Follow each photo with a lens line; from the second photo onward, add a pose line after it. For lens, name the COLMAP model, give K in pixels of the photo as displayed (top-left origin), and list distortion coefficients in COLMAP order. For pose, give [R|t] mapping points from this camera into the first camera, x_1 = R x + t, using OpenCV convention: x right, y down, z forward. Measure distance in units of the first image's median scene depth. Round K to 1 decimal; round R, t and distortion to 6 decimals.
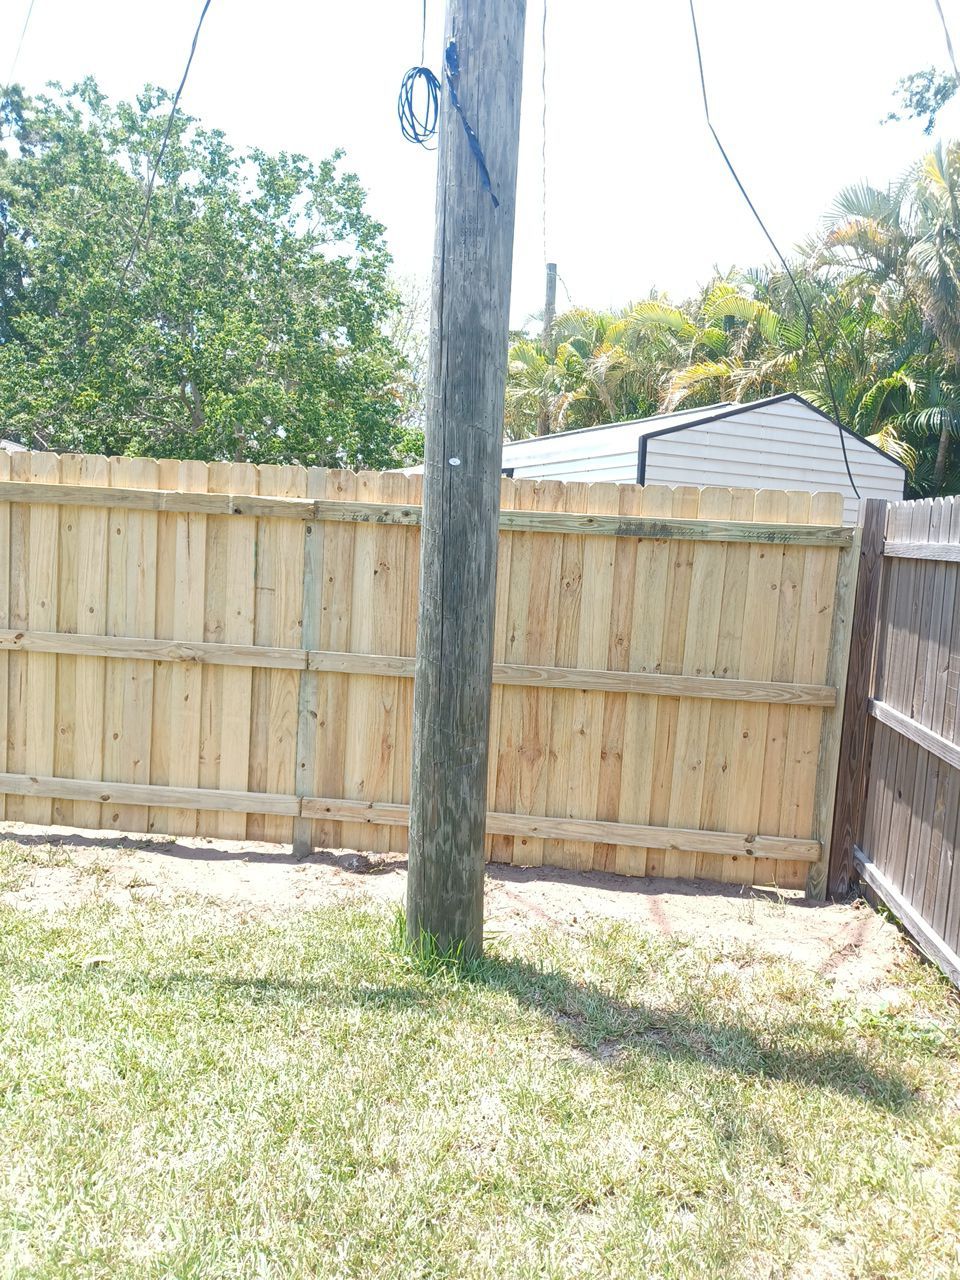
lens RADIAL K [[918.1, 0, 458.4], [0, 918.1, 636.3], [0, 0, 1]] dist [0.024153, 0.000767]
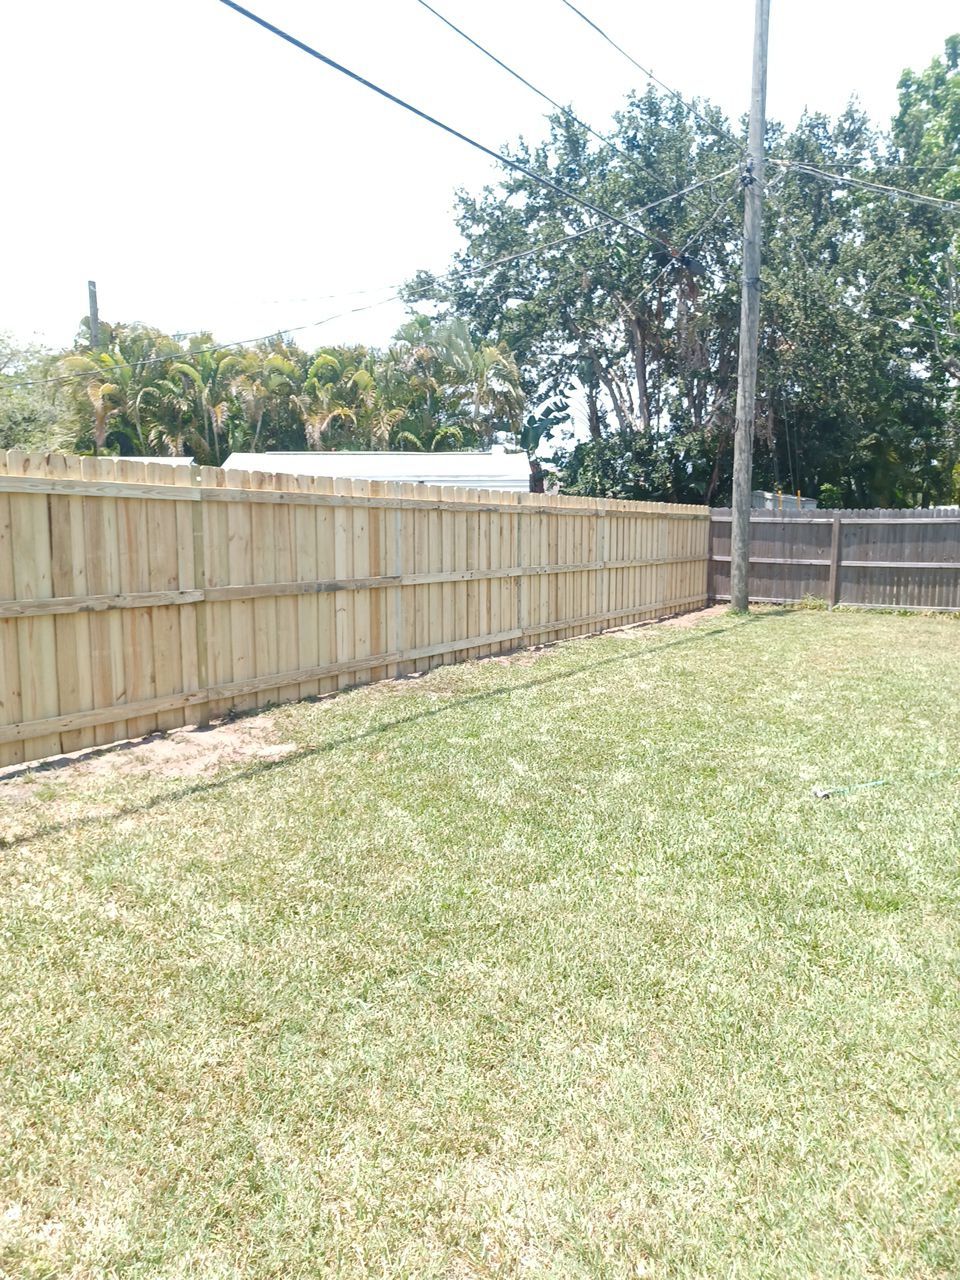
lens RADIAL K [[915.2, 0, 480.3], [0, 915.2, 660.1], [0, 0, 1]] dist [0.062006, -0.073764]
pose [[0.421313, -0.183908, 0.888073, -3.532654], [0.104384, 0.982549, 0.153952, -0.206392], [-0.900888, 0.027838, 0.433157, 0.155818]]
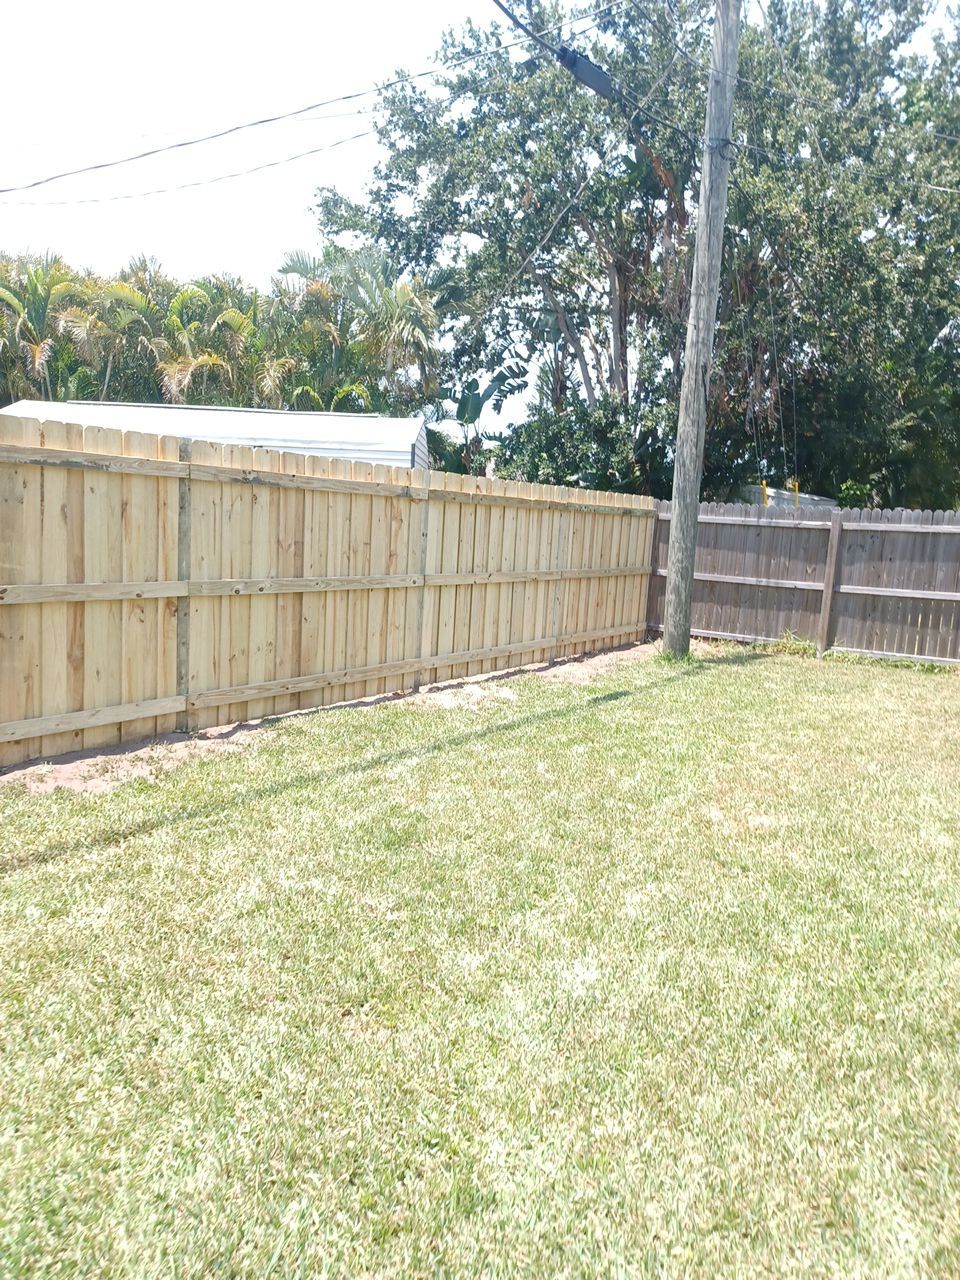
lens RADIAL K [[911.7, 0, 471.3], [0, 911.7, 667.9], [0, 0, 1]] dist [0.061277, -0.055199]
pose [[0.470832, -0.175026, 0.864687, -2.216691], [0.066972, 0.984386, 0.162788, -0.125372], [-0.879677, -0.018736, 0.475202, 0.136398]]
